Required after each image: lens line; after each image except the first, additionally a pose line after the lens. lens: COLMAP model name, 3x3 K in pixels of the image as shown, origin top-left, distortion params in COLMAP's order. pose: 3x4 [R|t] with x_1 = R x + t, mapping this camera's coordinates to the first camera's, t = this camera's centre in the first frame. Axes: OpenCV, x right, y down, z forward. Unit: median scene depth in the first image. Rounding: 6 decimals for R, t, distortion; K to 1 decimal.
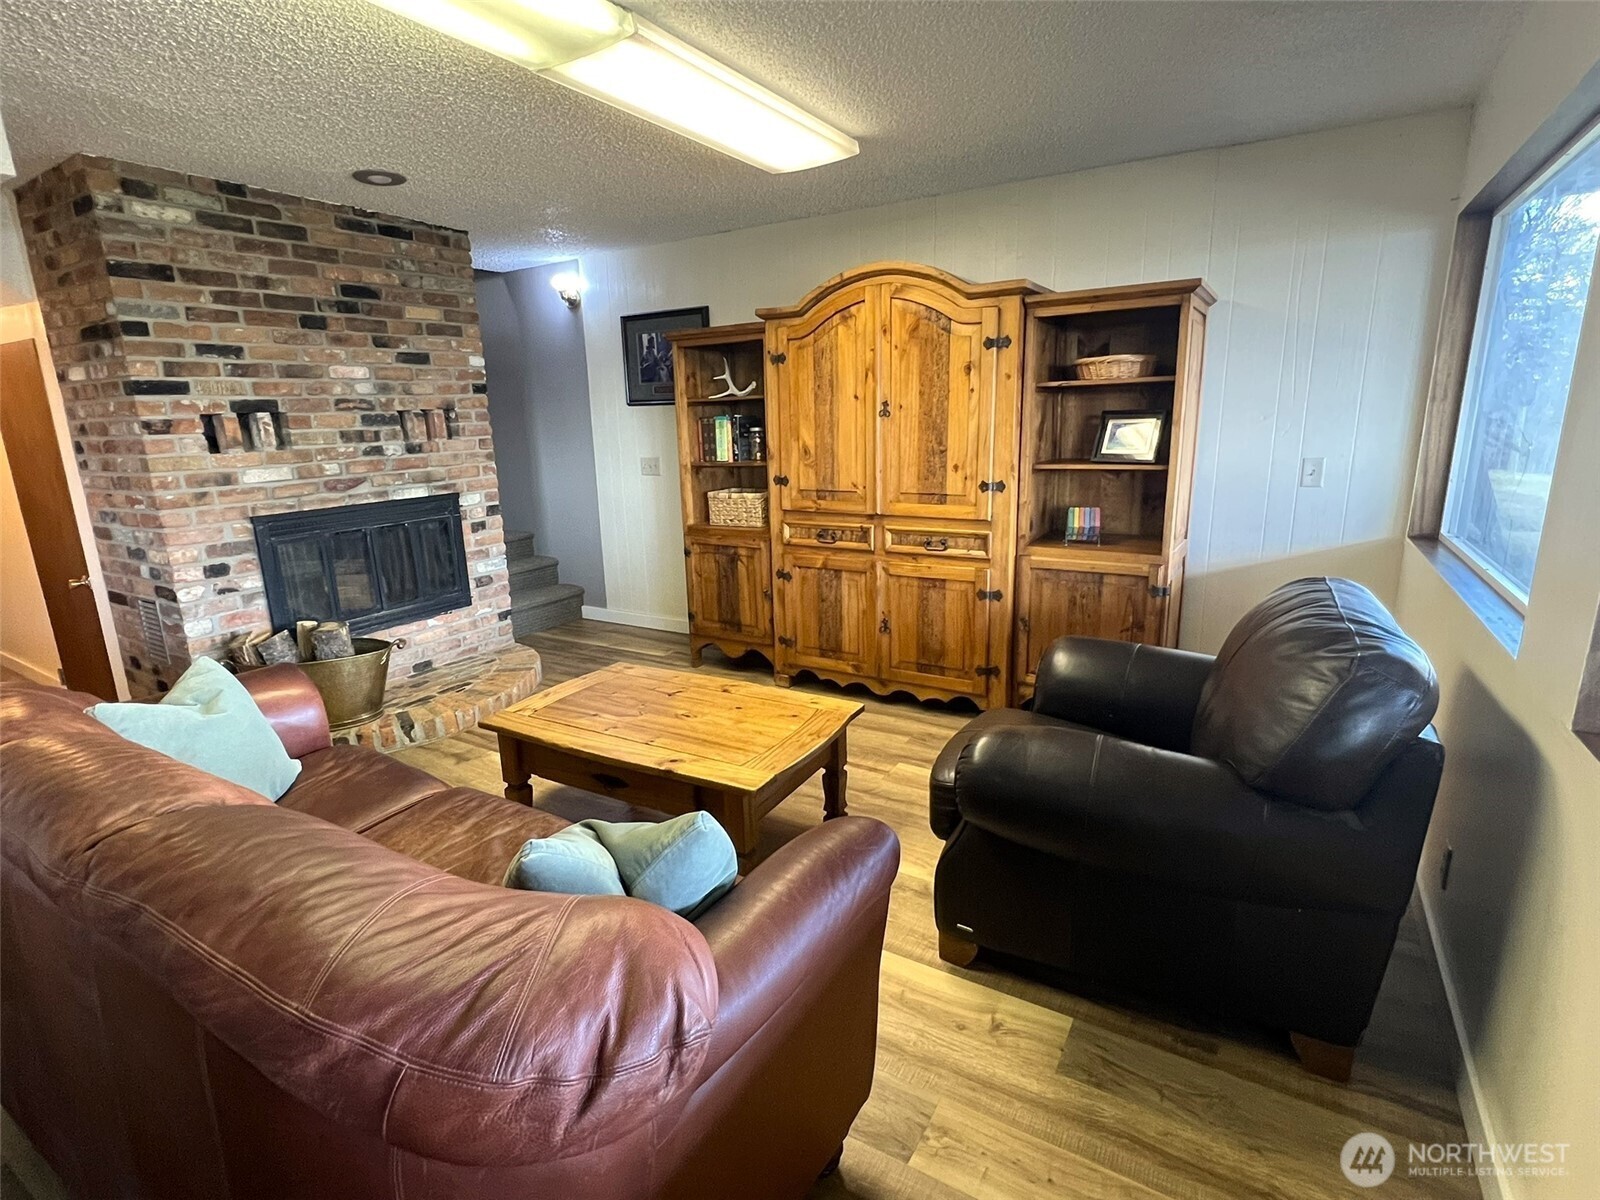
lens RADIAL K [[786.7, 0, 846.5], [0, 786.7, 594.8], [0, 0, 1]] dist [0.006331, -0.000570]
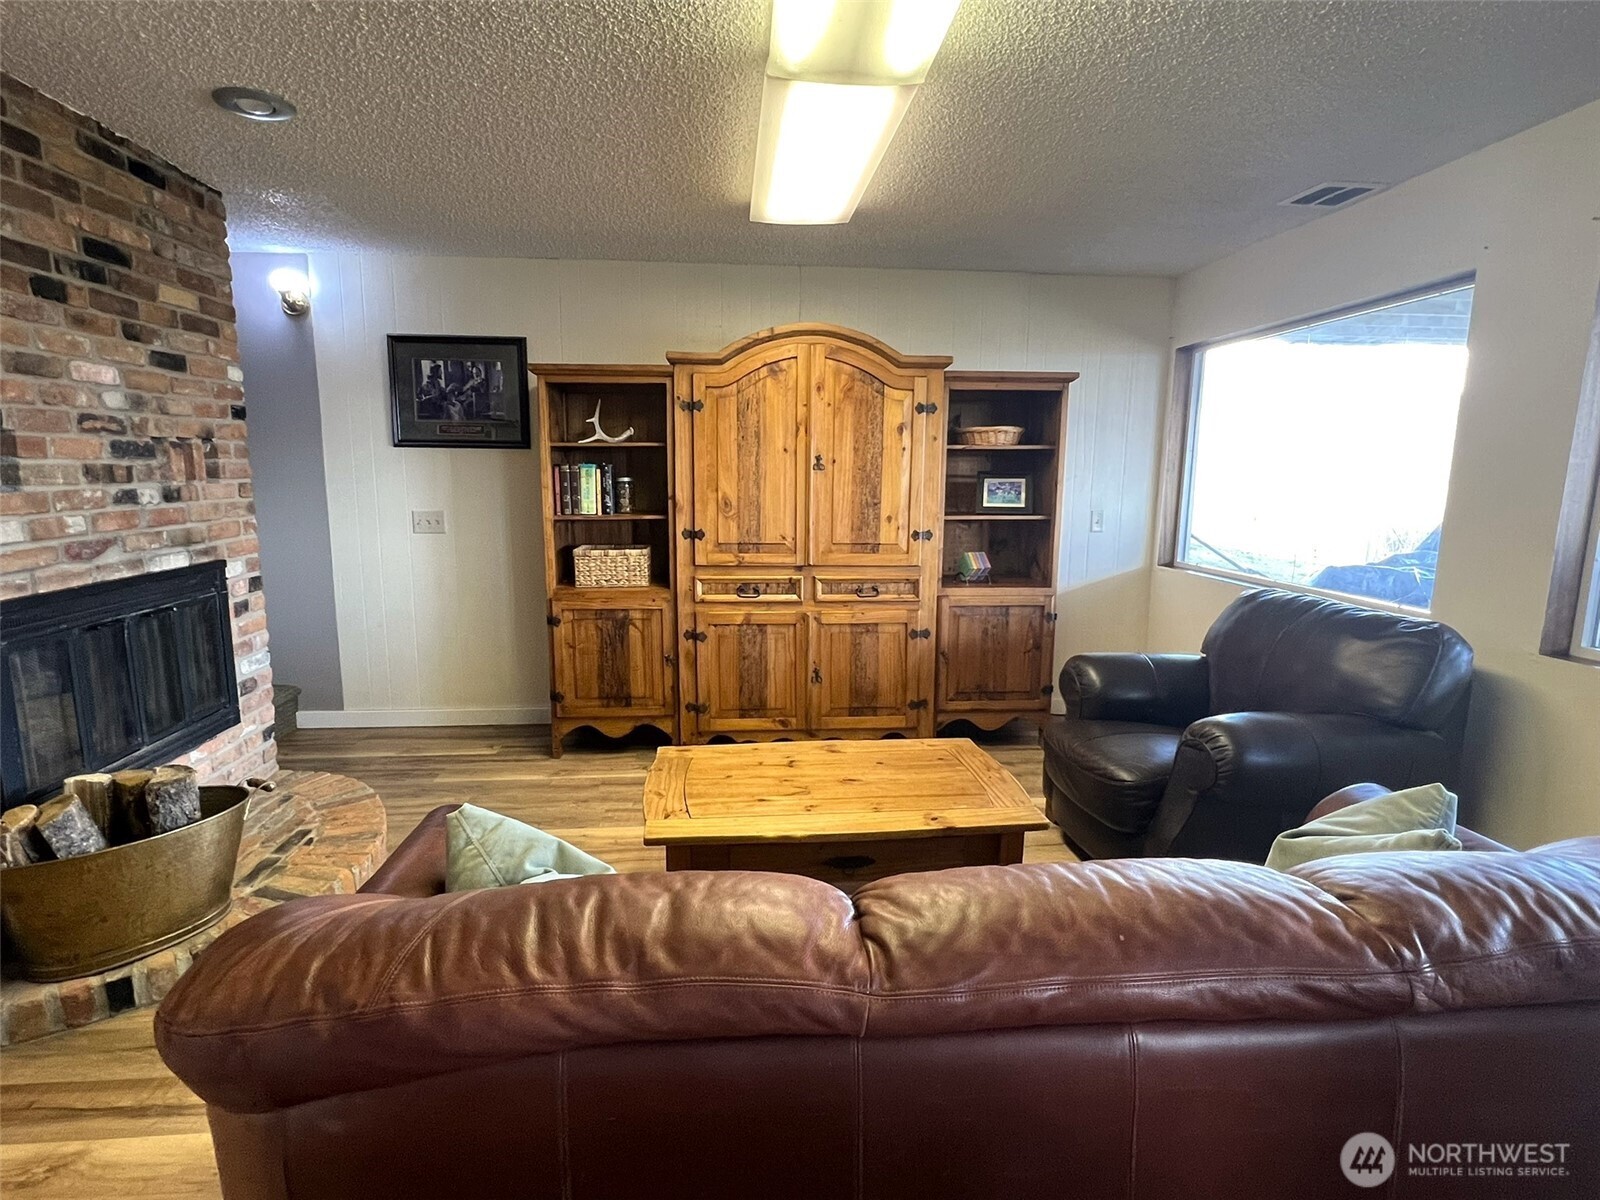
lens RADIAL K [[786.7, 0, 806.2], [0, 786.7, 597.3], [0, 0, 1]] dist [0.006331, -0.000570]
pose [[0.819443, -0.059469, 0.570067, -0.520773], [0.101645, 0.993916, -0.042425, -0.018109], [-0.564076, 0.092709, 0.820502, 0.170035]]
